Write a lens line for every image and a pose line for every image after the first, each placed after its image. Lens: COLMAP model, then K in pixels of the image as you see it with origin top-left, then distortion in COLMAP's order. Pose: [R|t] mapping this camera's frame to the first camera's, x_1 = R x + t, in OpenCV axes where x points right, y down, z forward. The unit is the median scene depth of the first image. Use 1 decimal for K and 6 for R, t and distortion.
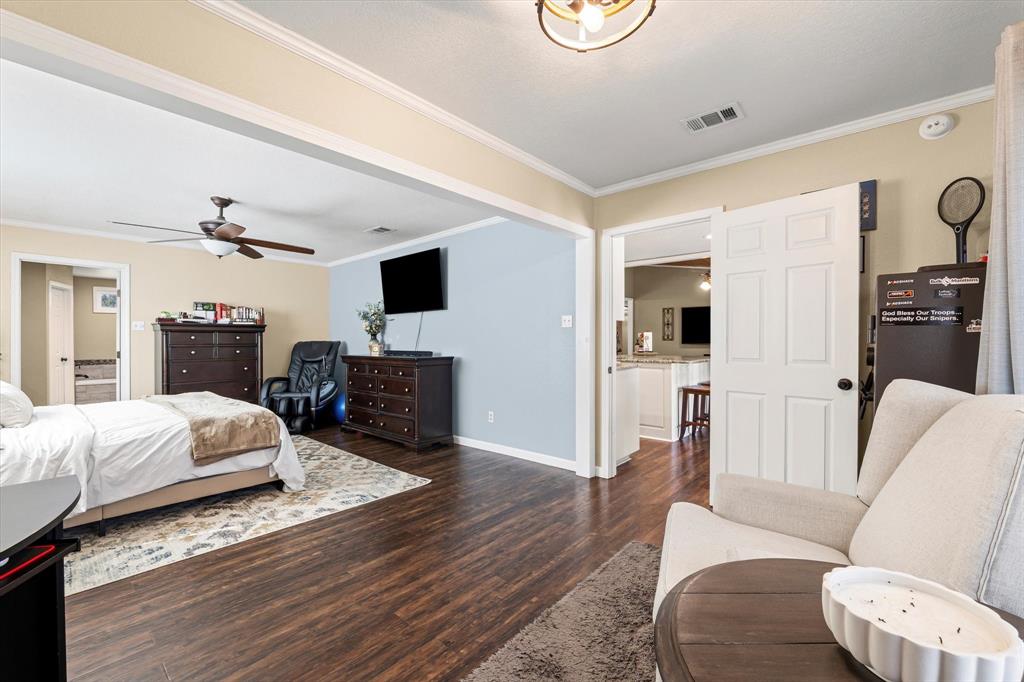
lens RADIAL K [[433.7, 0, 510.6], [0, 433.7, 343.2], [0, 0, 1]] dist [-0.001478, -0.000109]
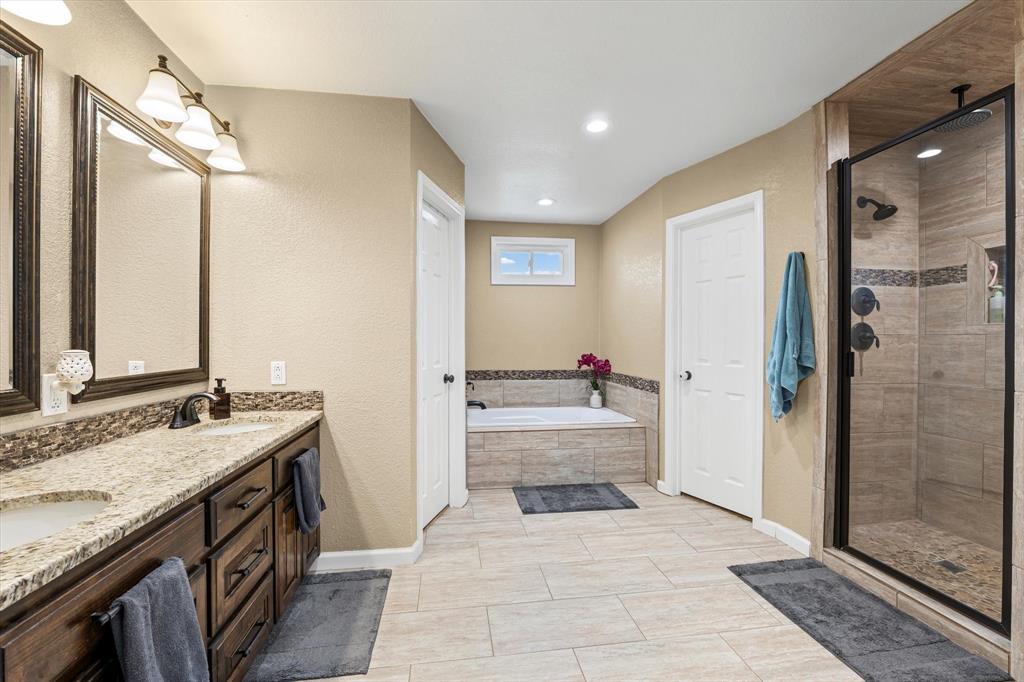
lens RADIAL K [[433.7, 0, 511.5], [0, 433.7, 339.3], [0, 0, 1]] dist [-0.001478, -0.000109]
pose [[0.773257, 0.000747, -0.634092, -0.639090], [0.001133, 0.999996, 0.002560, -0.002315], [0.634091, -0.002698, 0.773254, 0.636344]]
